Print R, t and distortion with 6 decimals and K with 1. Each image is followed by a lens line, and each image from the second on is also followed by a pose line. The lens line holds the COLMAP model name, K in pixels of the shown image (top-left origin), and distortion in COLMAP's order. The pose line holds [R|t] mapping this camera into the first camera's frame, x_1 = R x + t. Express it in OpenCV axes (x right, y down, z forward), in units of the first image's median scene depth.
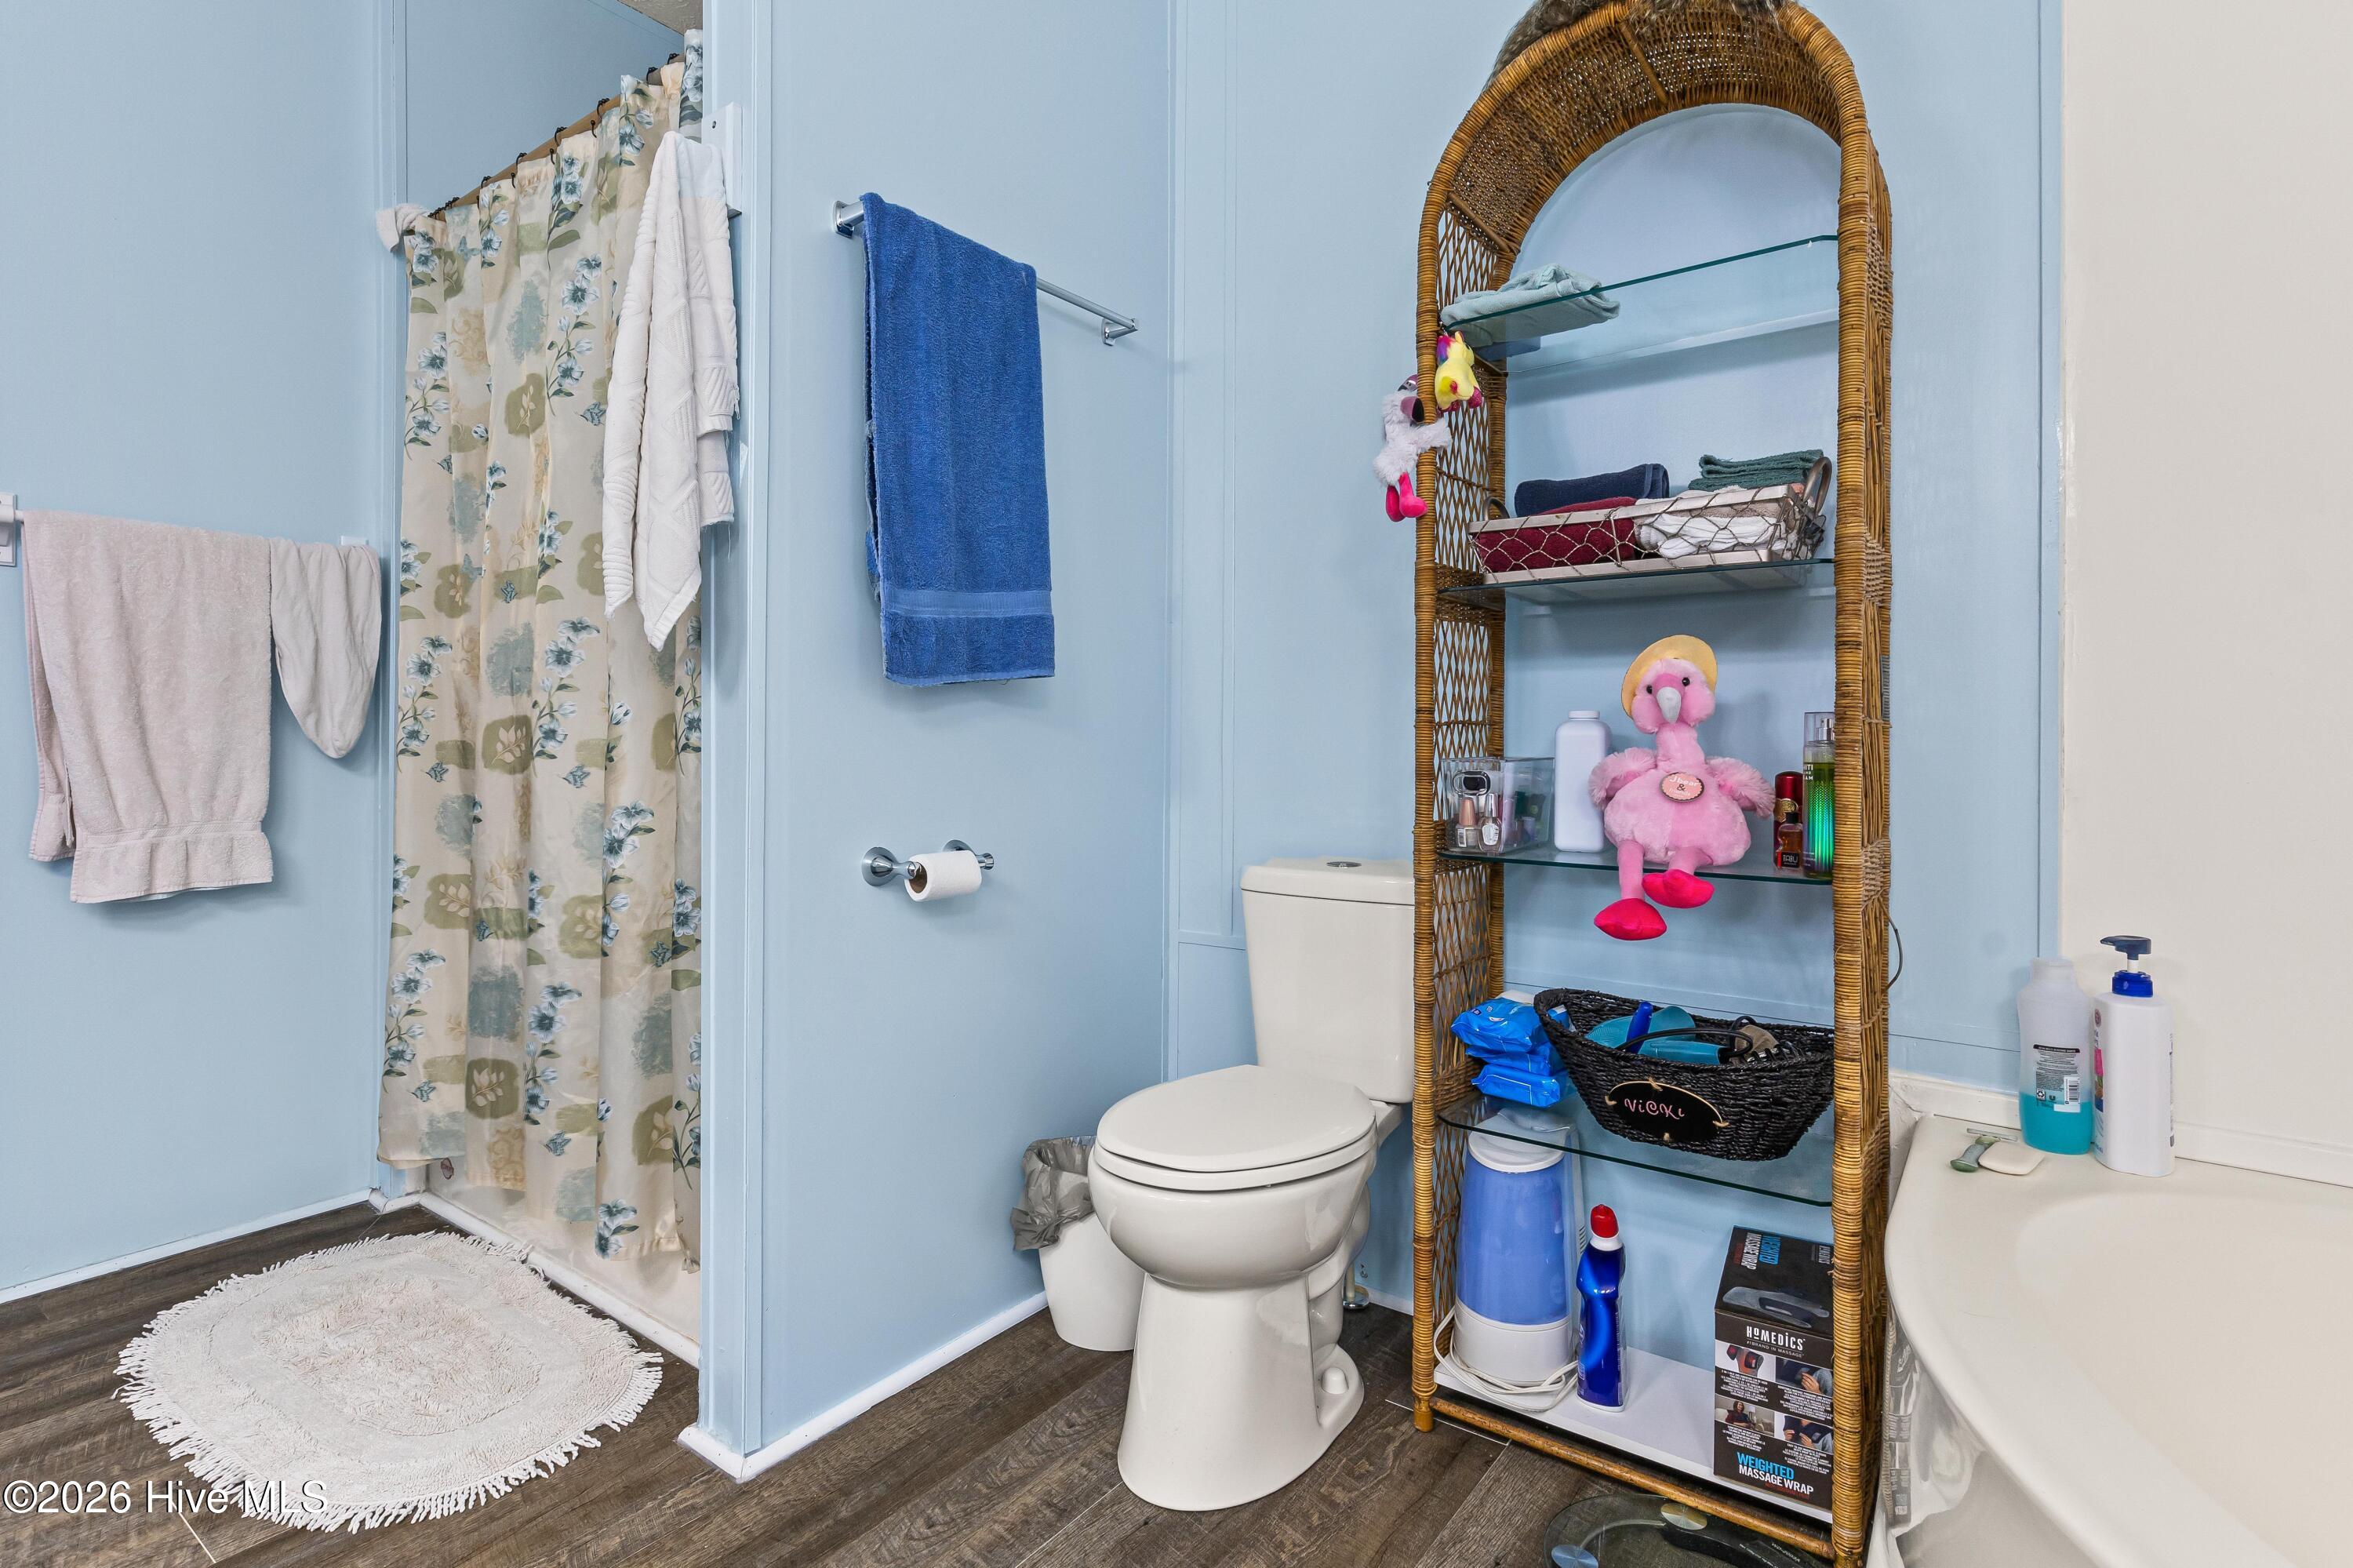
lens RADIAL K [[1226.5, 0, 1174.7], [0, 1226.5, 758.5], [0, 0, 1]] dist [0.001862, 0.000187]
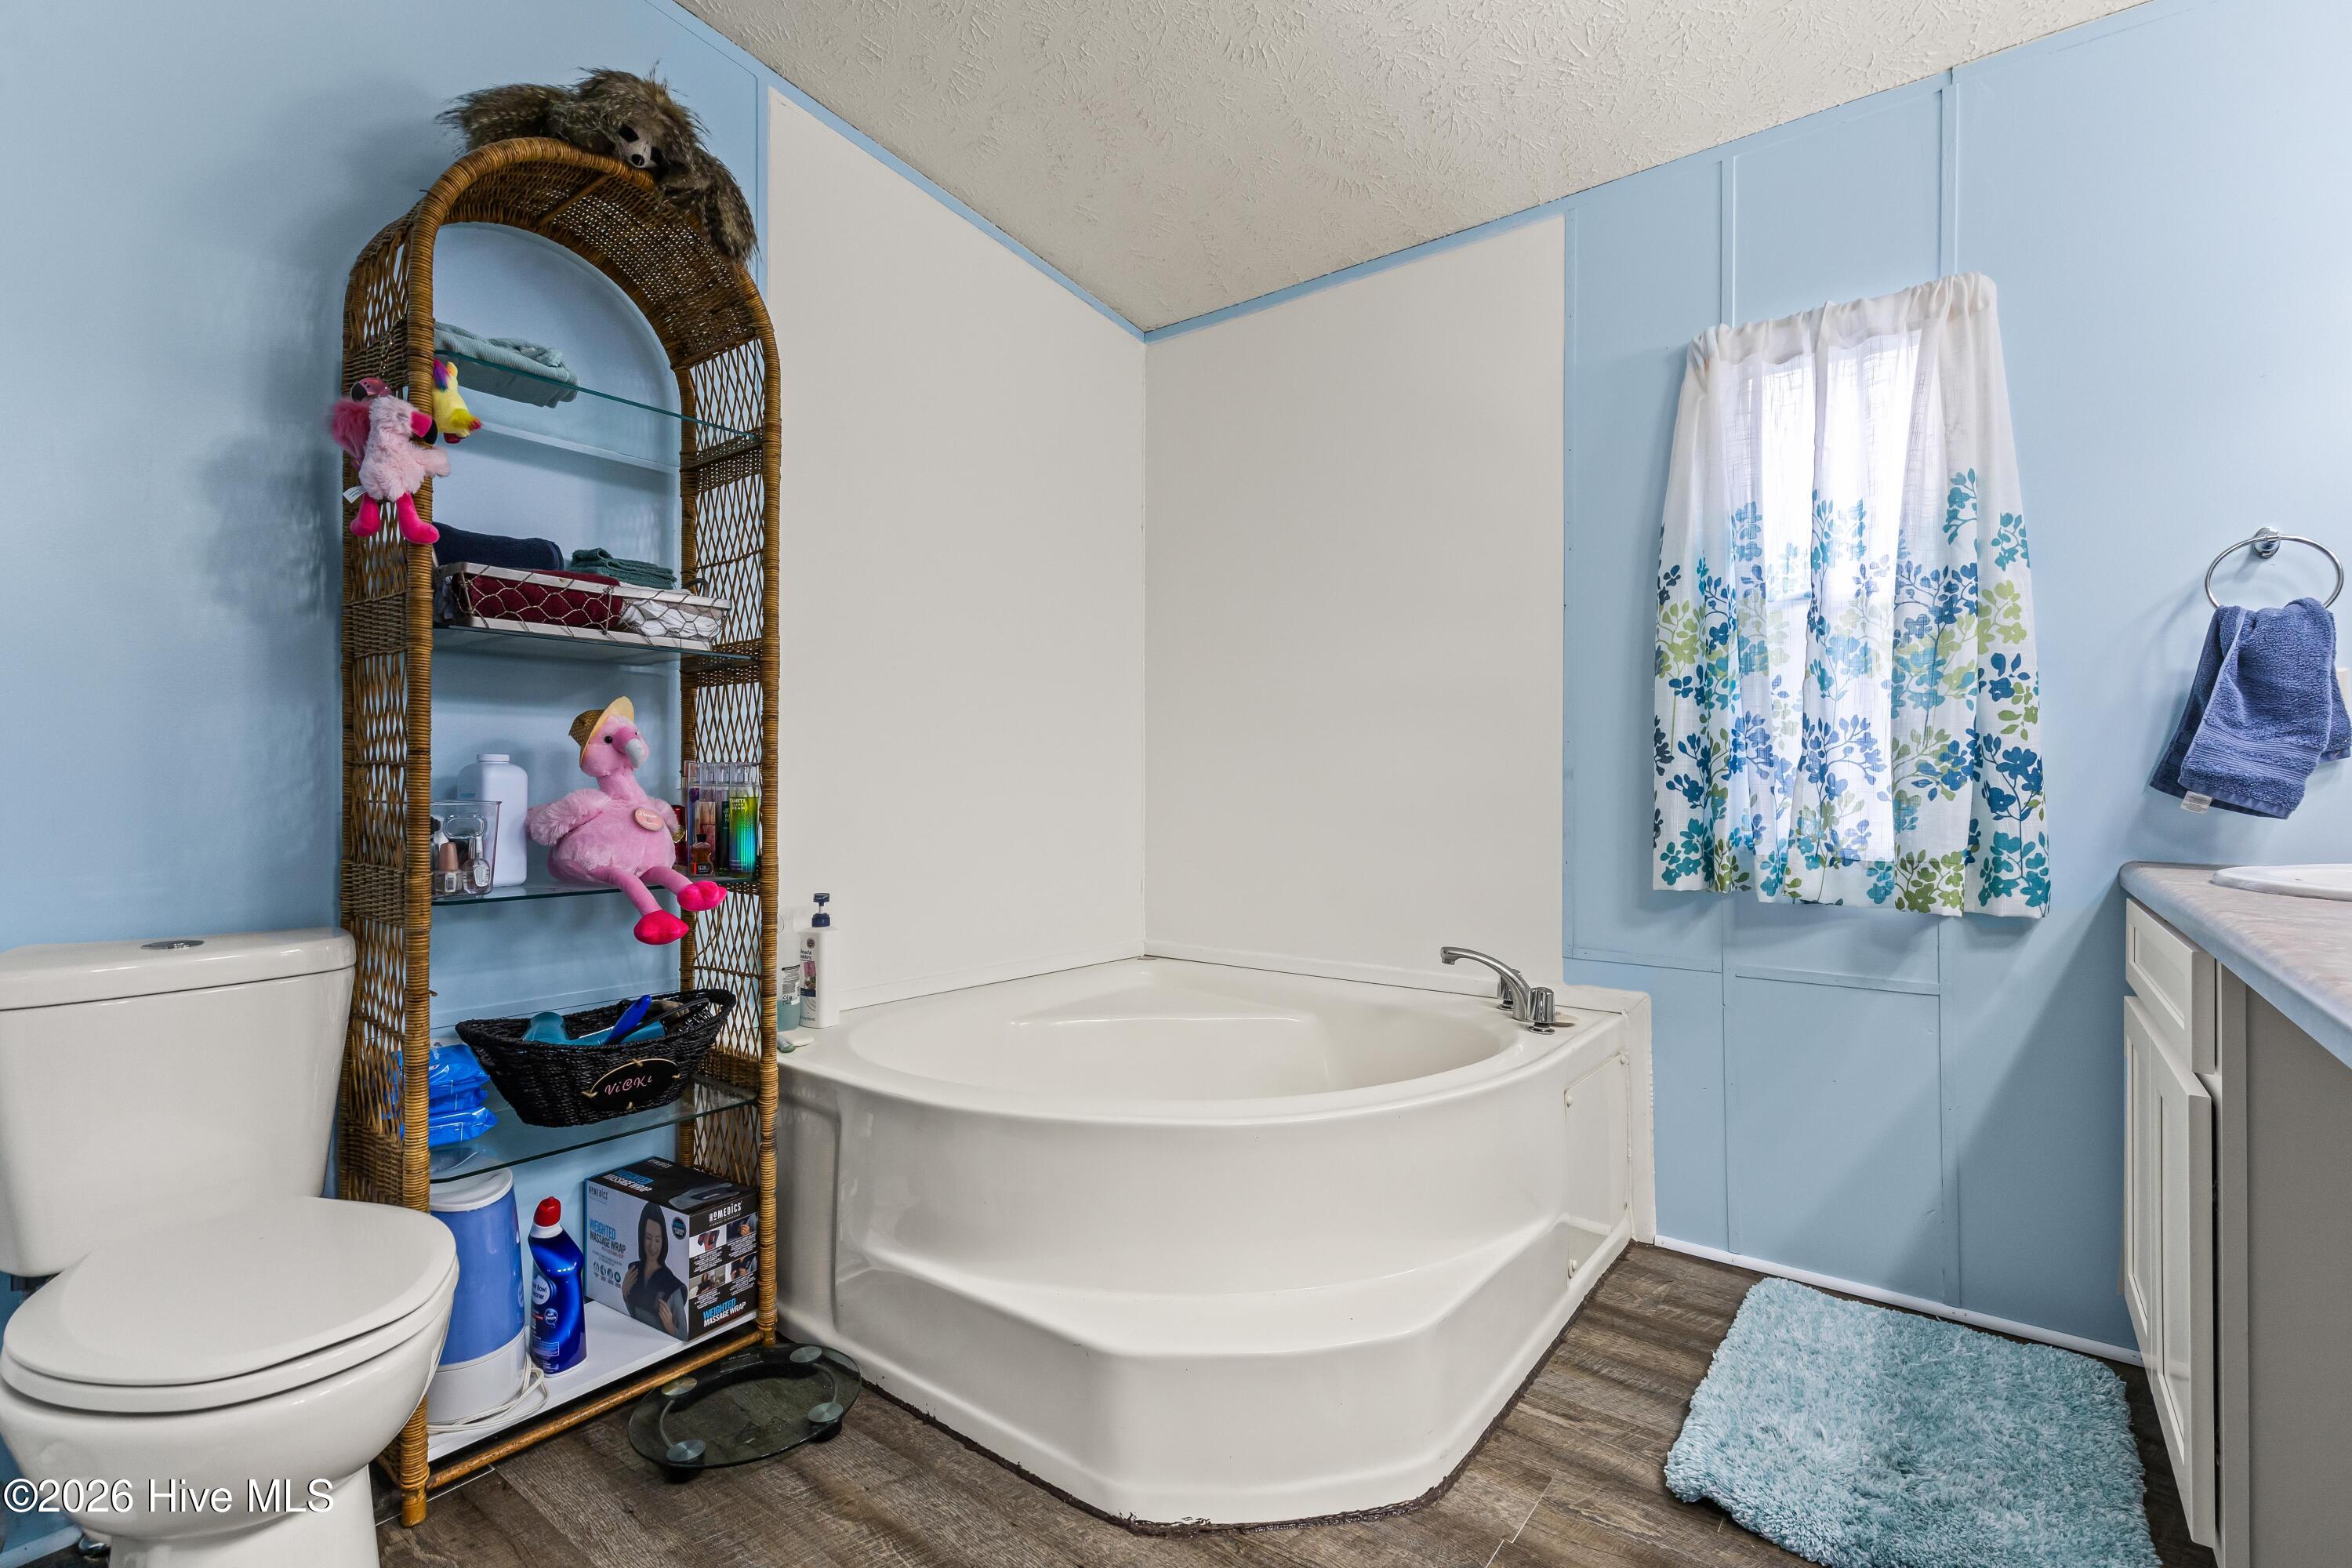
lens RADIAL K [[1069.5, 0, 1173.7], [0, 1069.5, 782.5], [0, 0, 1]] dist [-0.001214, -0.000114]
pose [[-0.025546, -0.005800, 0.999657, -0.699078], [0.010255, 0.999929, 0.006064, -0.015383], [-0.999621, 0.010407, -0.025485, 0.495857]]
